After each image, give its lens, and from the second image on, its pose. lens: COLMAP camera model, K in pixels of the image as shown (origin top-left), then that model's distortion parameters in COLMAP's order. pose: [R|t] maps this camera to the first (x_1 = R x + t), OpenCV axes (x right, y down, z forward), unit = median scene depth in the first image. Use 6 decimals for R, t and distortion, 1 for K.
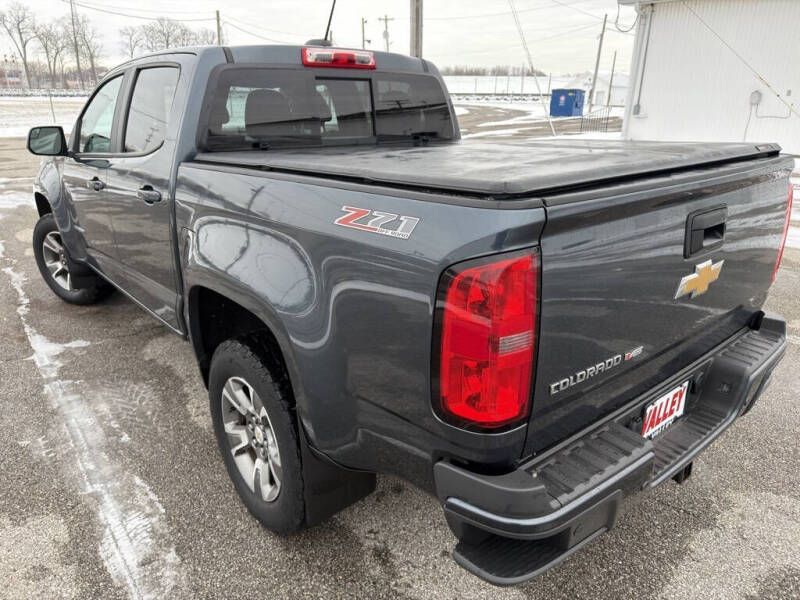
lens RADIAL K [[587.6, 0, 400.0], [0, 587.6, 300.0], [0, 0, 1]] dist [0.075574, -0.095454]
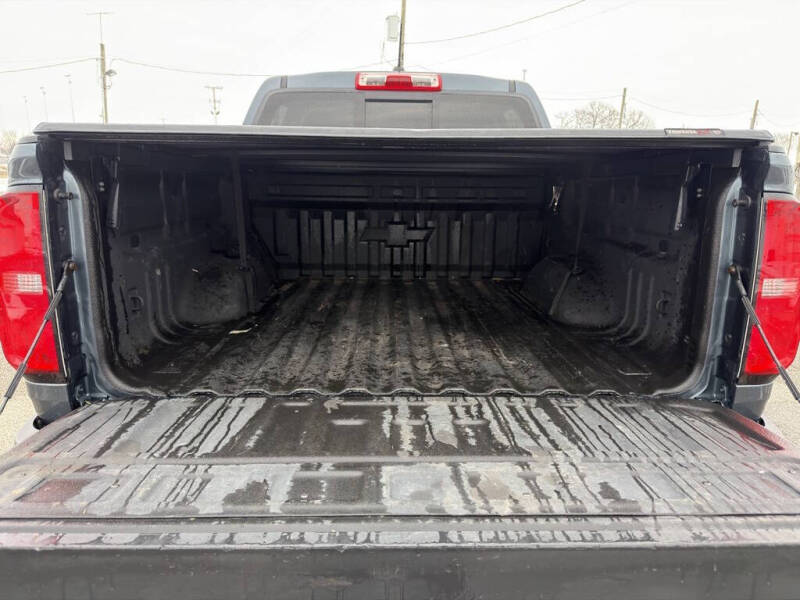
lens RADIAL K [[582.0, 0, 397.7], [0, 582.0, 298.2], [0, 0, 1]] dist [0.029465, -0.030995]
pose [[0.764764, 0.144373, -0.627928, 0.658221], [-0.220571, 0.974350, -0.044615, 0.000615], [0.605380, 0.172623, 0.776992, 0.322484]]
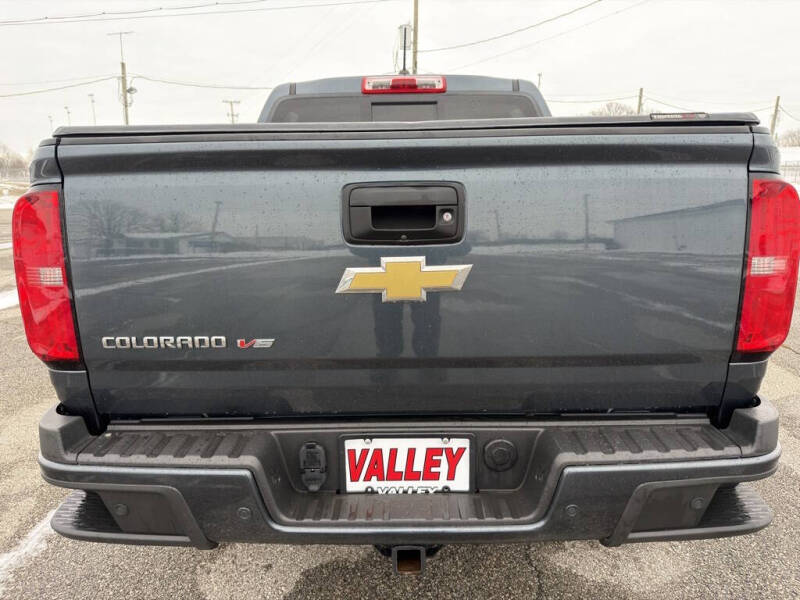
lens RADIAL K [[581.1, 0, 394.7], [0, 581.1, 297.4], [0, 0, 1]] dist [0.051477, -0.061765]
pose [[0.742583, 0.119604, -0.658988, 0.691006], [-0.203278, 0.977760, -0.051604, 0.017889], [0.638160, 0.172279, 0.750381, 0.319916]]
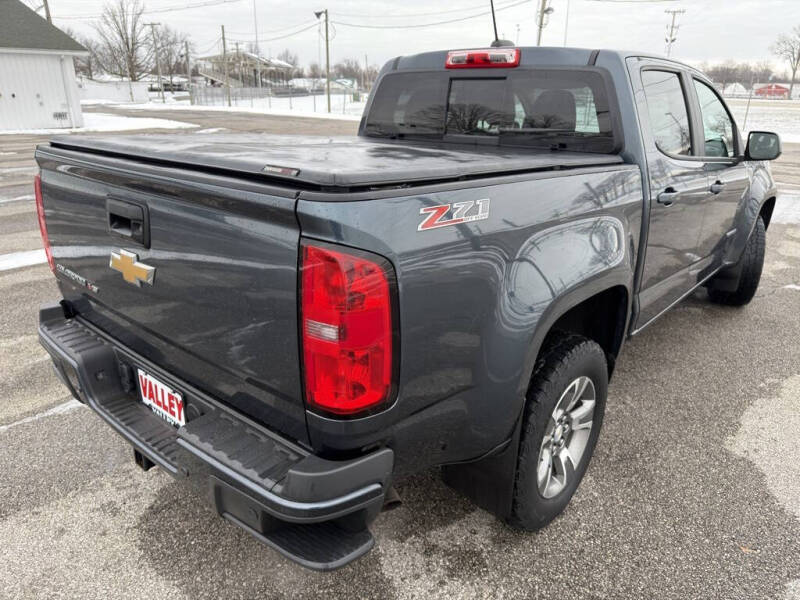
lens RADIAL K [[581.1, 0, 394.7], [0, 581.1, 297.4], [0, 0, 1]] dist [0.051477, -0.061765]
pose [[0.126217, 0.326980, -0.936565, 1.073401], [-0.341631, 0.900690, 0.268415, -0.292310], [0.931320, 0.286081, 0.225389, 0.853841]]
